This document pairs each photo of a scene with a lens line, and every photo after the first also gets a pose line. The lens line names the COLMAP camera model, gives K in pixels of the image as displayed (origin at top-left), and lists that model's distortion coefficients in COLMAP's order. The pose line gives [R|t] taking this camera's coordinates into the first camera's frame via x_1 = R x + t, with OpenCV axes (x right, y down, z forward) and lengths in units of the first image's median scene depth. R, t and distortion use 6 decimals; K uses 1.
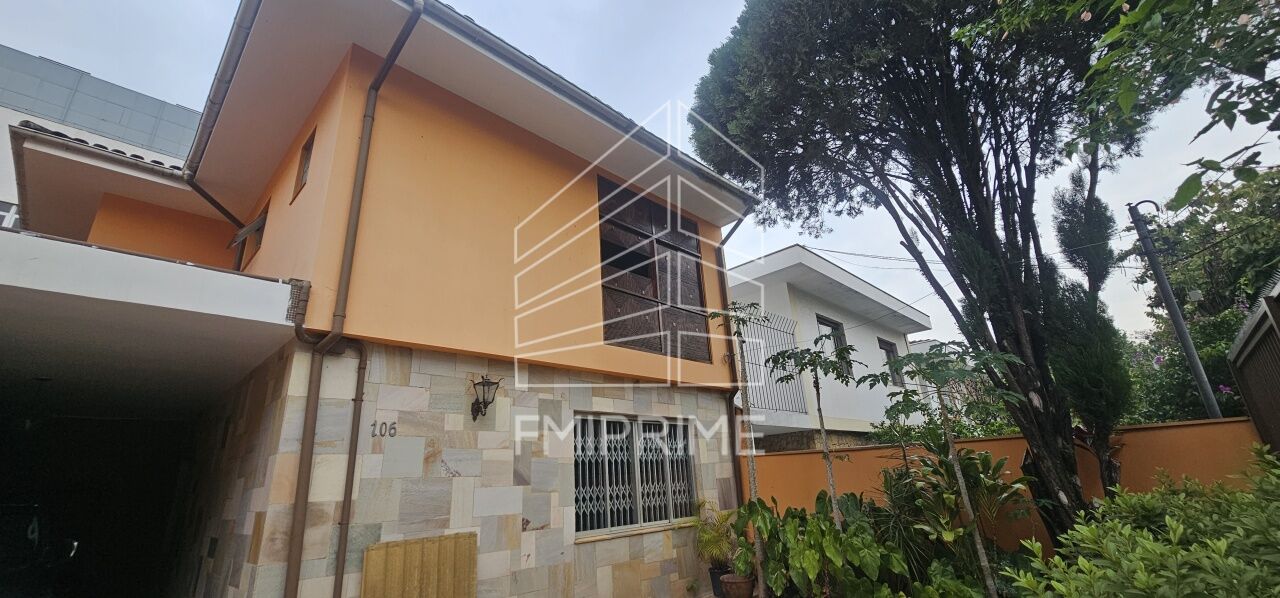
lens RADIAL K [[525.6, 0, 639.4], [0, 525.6, 301.4], [0, 0, 1]] dist [-0.001864, 0.000926]
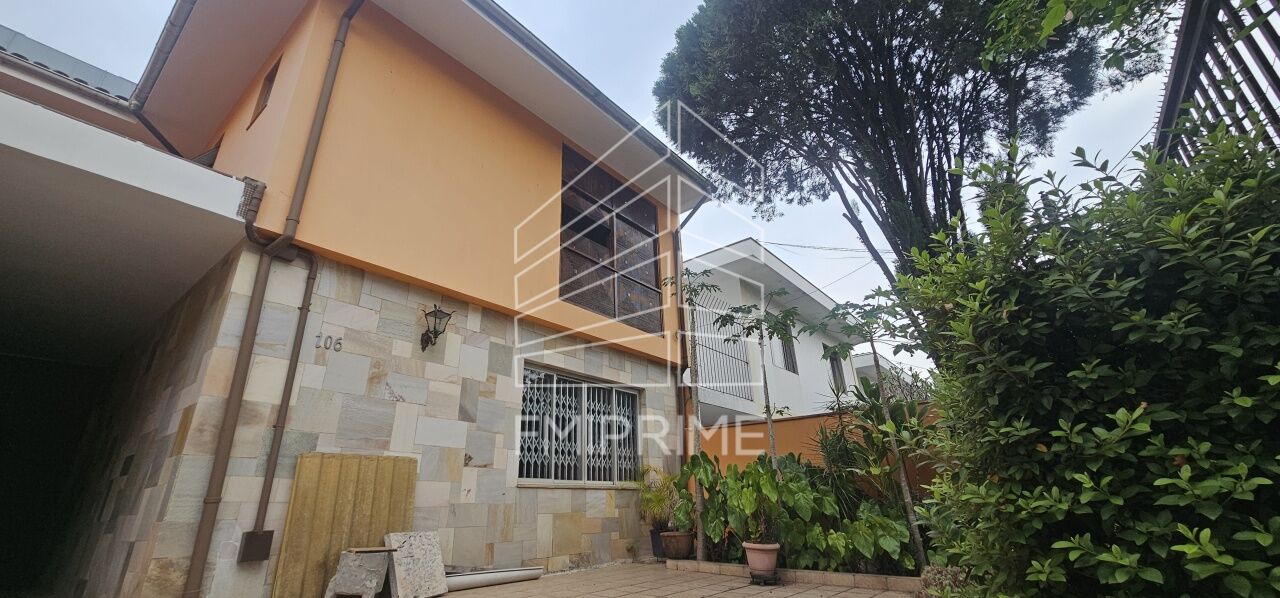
lens RADIAL K [[525.6, 0, 640.2], [0, 525.6, 297.4], [0, 0, 1]] dist [-0.001864, 0.000926]
pose [[0.994838, 0.059691, 0.082065, 0.006264], [-0.055199, 0.996906, -0.055965, 0.149110], [-0.085151, 0.051147, 0.995054, -0.026603]]
